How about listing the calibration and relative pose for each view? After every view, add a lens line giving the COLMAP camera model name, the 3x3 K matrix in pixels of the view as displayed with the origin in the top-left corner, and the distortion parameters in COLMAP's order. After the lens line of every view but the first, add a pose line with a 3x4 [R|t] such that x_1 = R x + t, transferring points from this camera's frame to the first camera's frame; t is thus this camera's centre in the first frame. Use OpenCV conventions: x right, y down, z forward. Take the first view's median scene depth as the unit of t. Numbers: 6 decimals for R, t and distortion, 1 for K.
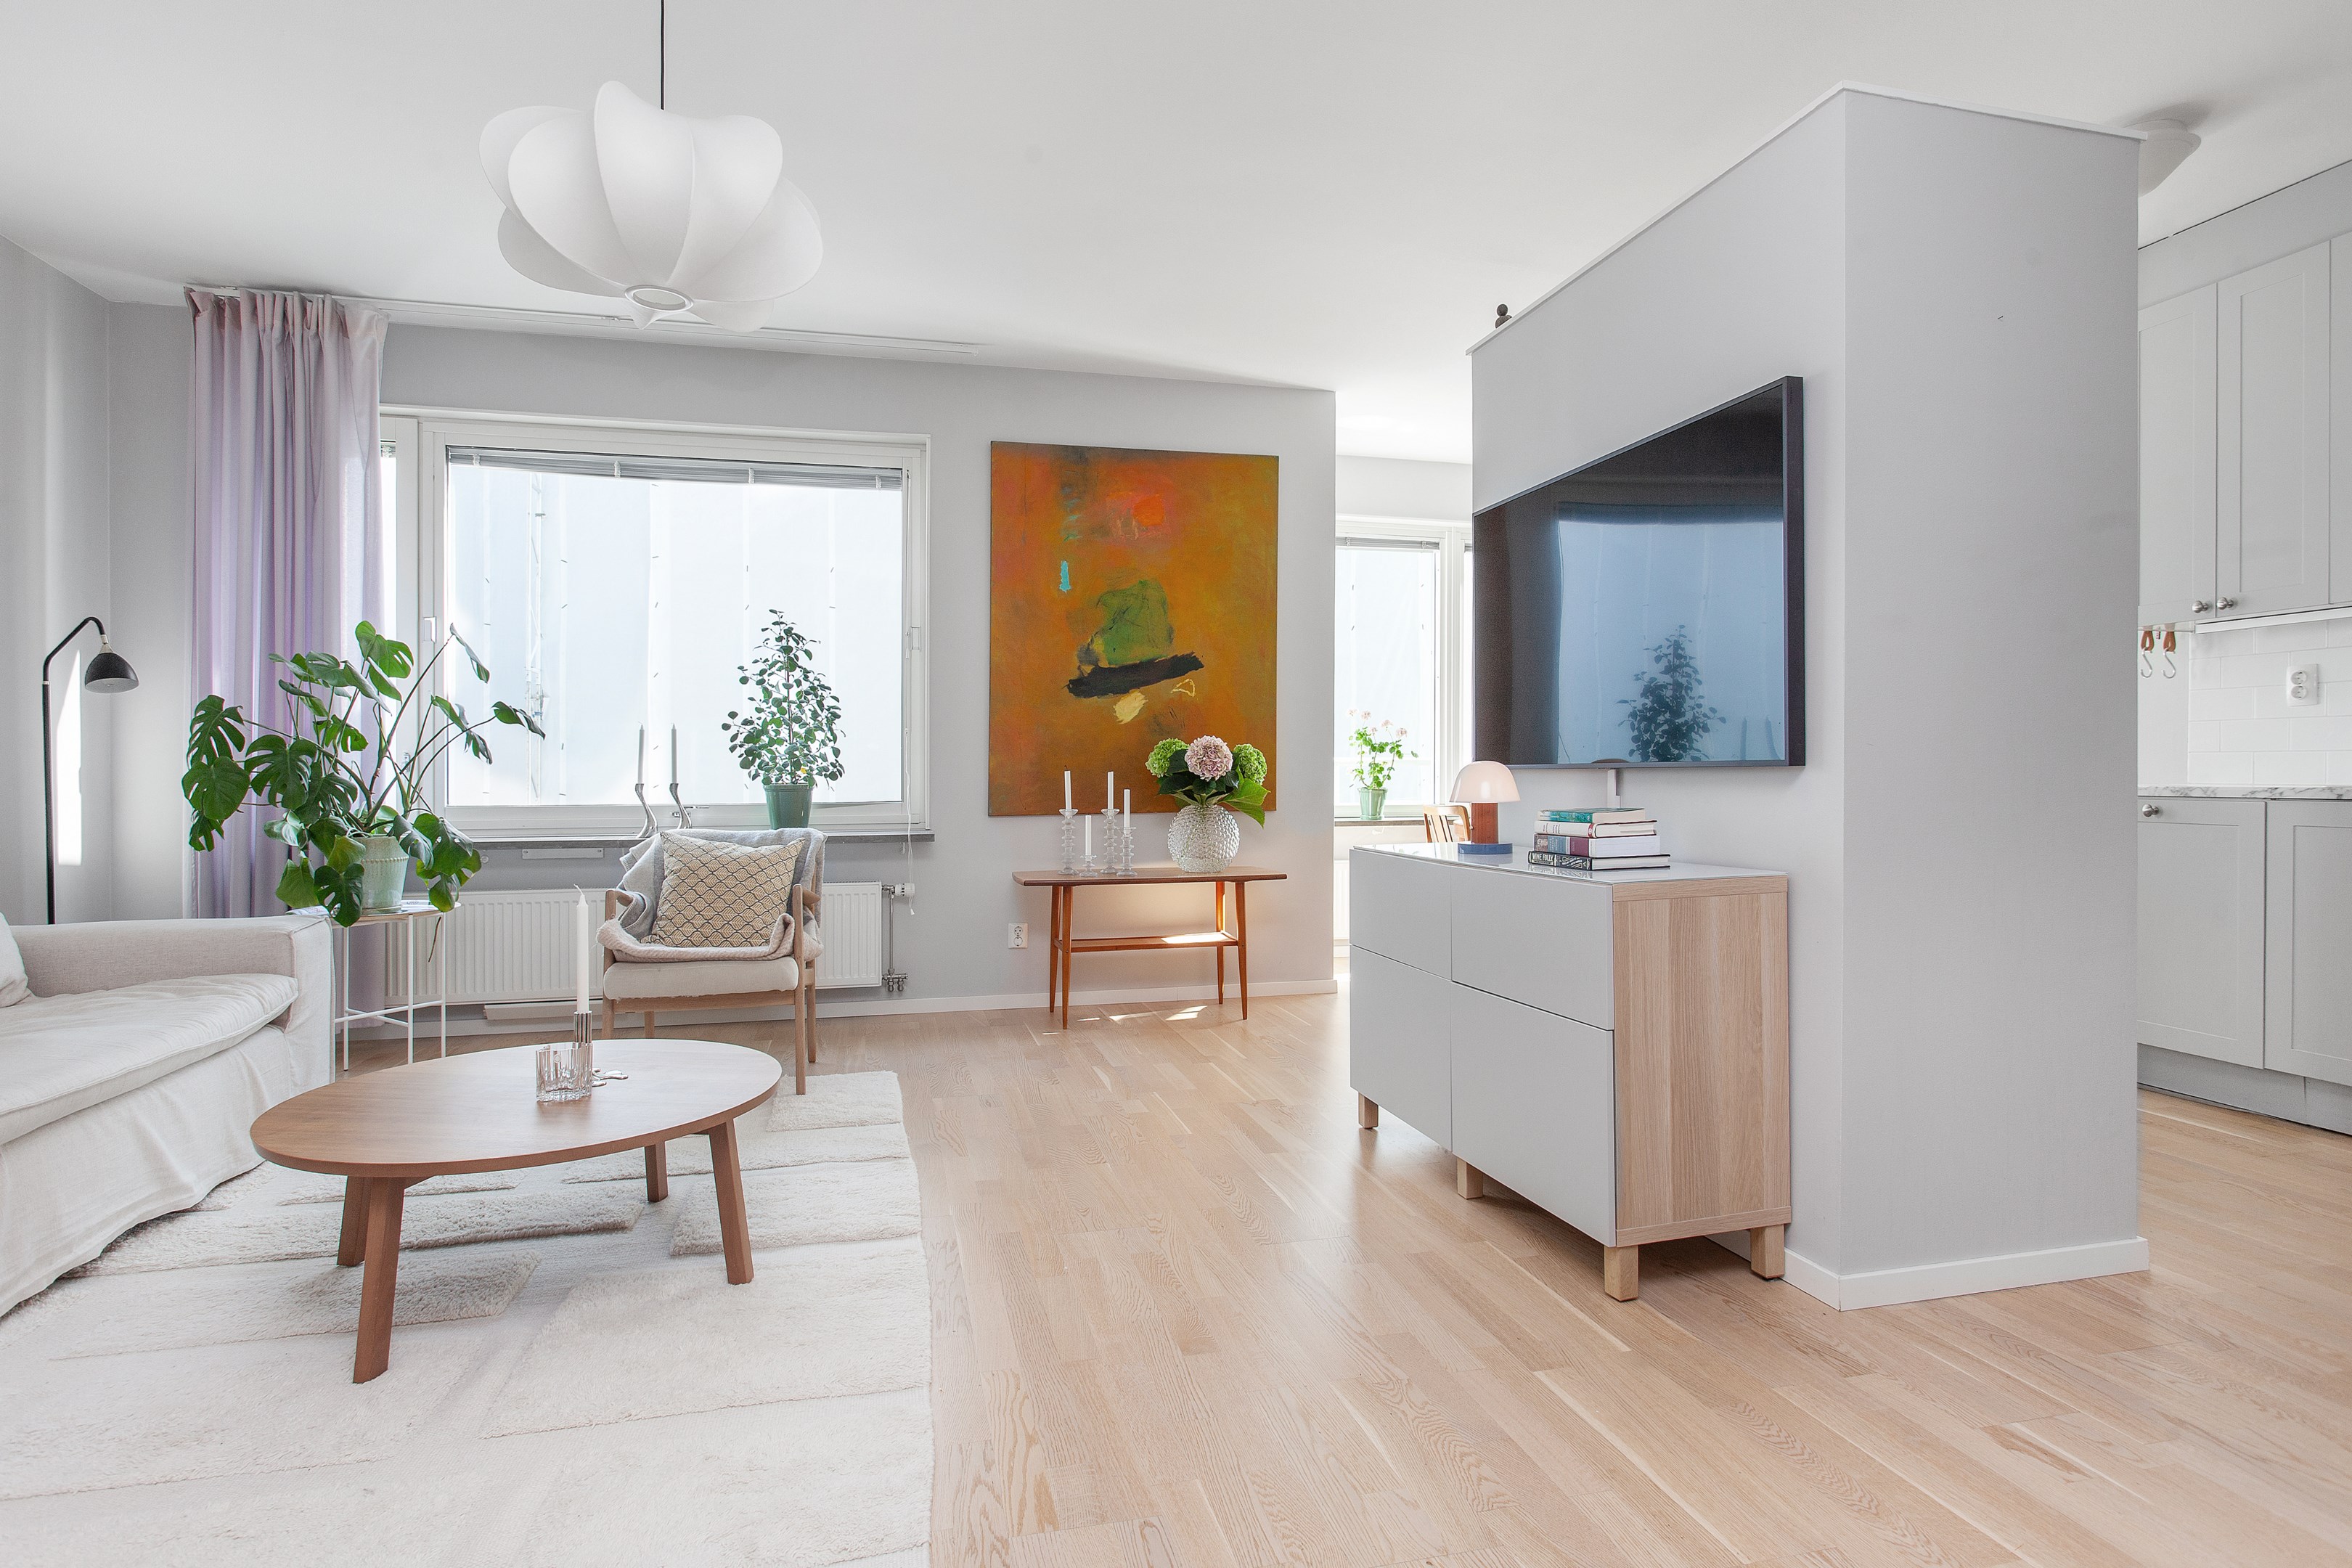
lens RADIAL K [[1260.1, 0, 1085.1], [0, 1260.1, 783.5], [0, 0, 1]] dist [-0.016409, 0.013274]
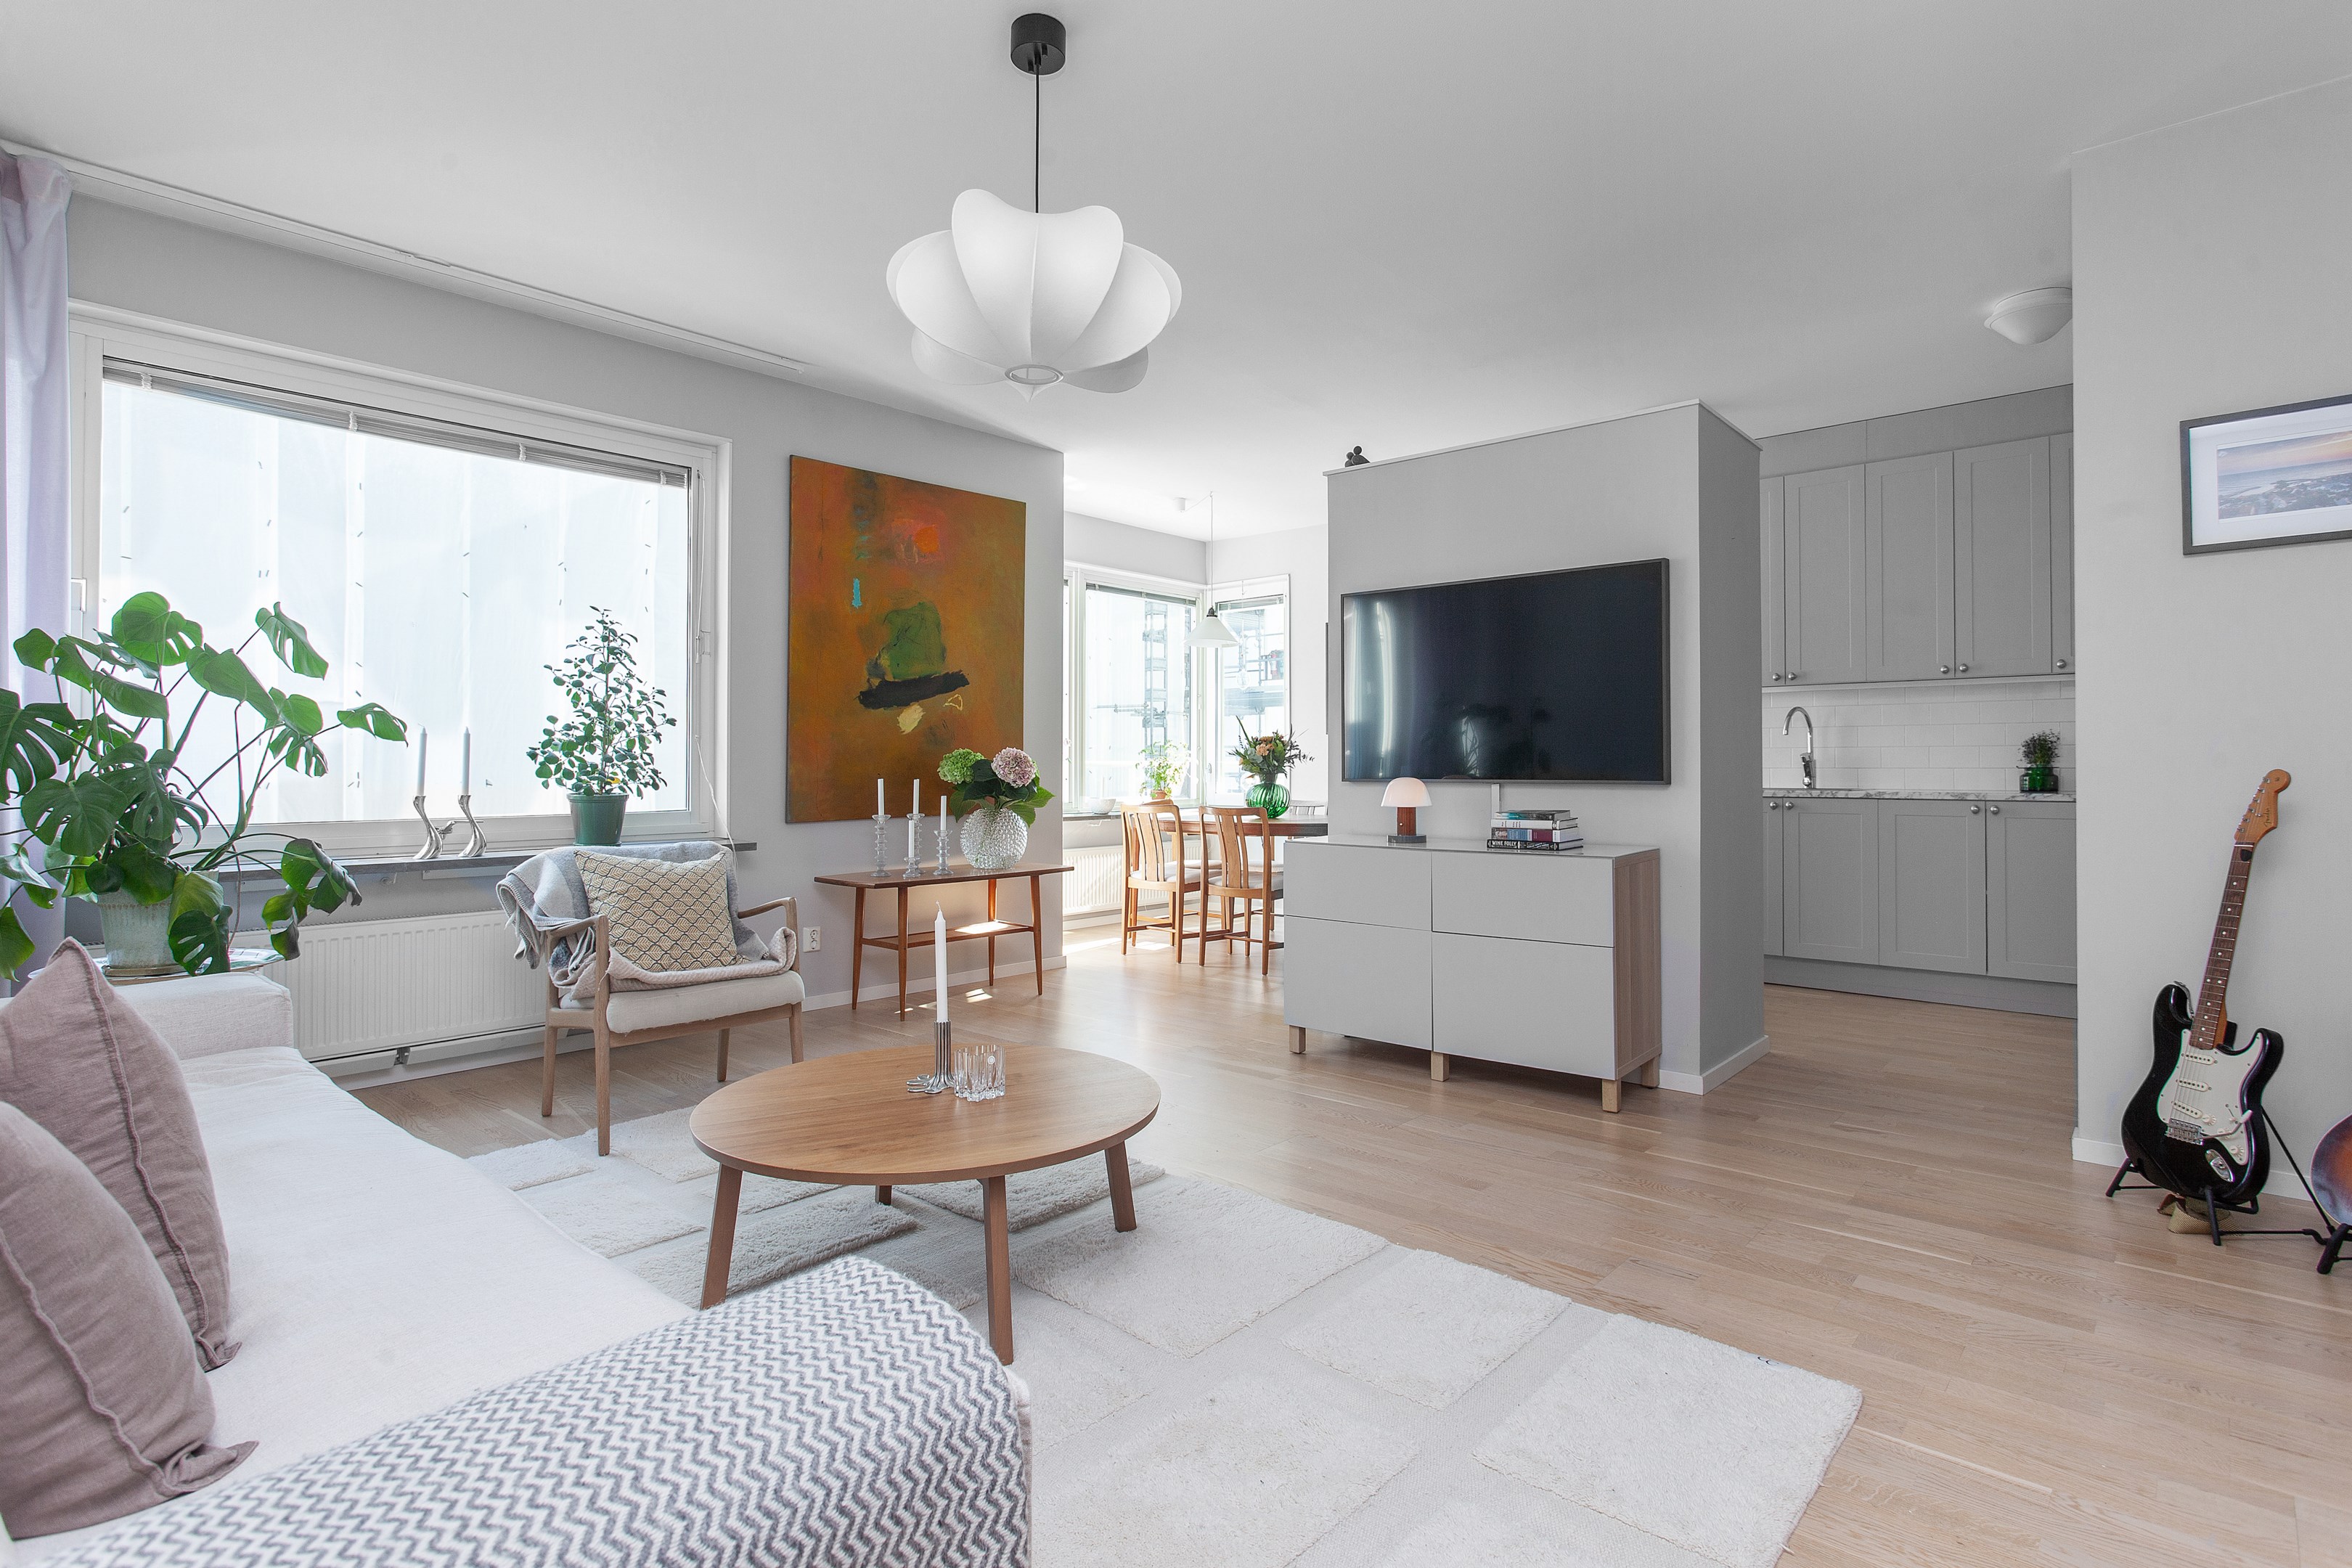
lens RADIAL K [[1214.3, 0, 1180.7], [0, 1214.3, 773.4], [0, 0, 1]] dist [-0.013834, 0.000284]
pose [[0.807111, -0.002103, 0.590396, -0.419364], [0.002685, 0.999996, -0.000109, -0.013815], [-0.590394, 0.001673, 0.807114, 0.025009]]
